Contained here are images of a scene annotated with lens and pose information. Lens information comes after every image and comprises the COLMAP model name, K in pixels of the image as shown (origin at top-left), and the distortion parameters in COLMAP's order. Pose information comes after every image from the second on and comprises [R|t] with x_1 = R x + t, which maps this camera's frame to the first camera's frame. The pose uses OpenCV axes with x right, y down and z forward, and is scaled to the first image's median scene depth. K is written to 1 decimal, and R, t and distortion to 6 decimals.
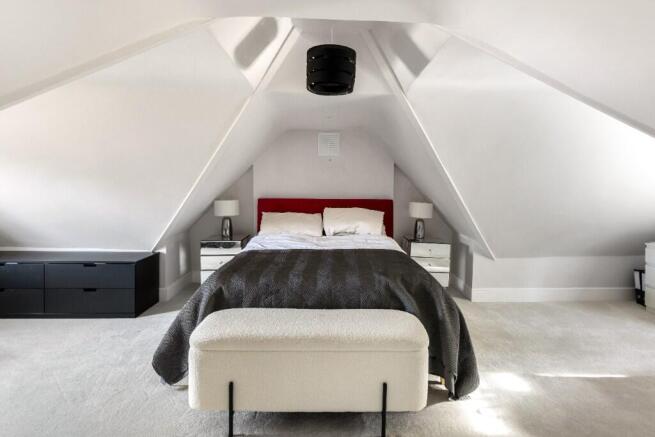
lens RADIAL K [[358.7, 0, 327.5], [0, 358.7, 218.5], [0, 0, 1]] dist [0.001659, 0.000155]
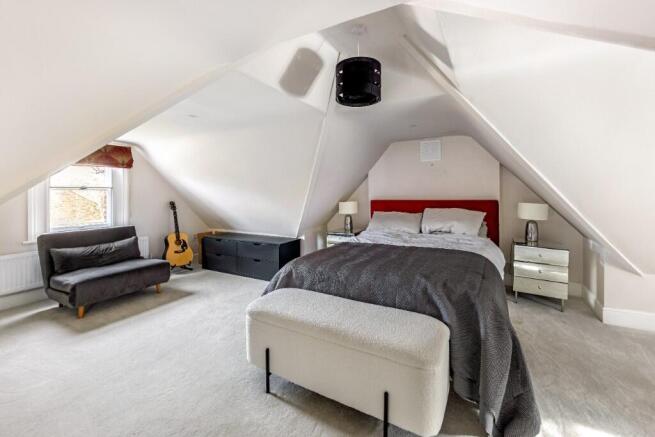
lens RADIAL K [[274.7, 0, 328.2], [0, 274.7, 205.0], [0, 0, 1]] dist [-0.000088, -0.000019]
pose [[0.859182, 0.000501, -0.511670, 0.180448], [-0.019885, 0.999277, -0.032411, -0.006193], [0.511284, 0.038022, 0.858570, 0.123619]]
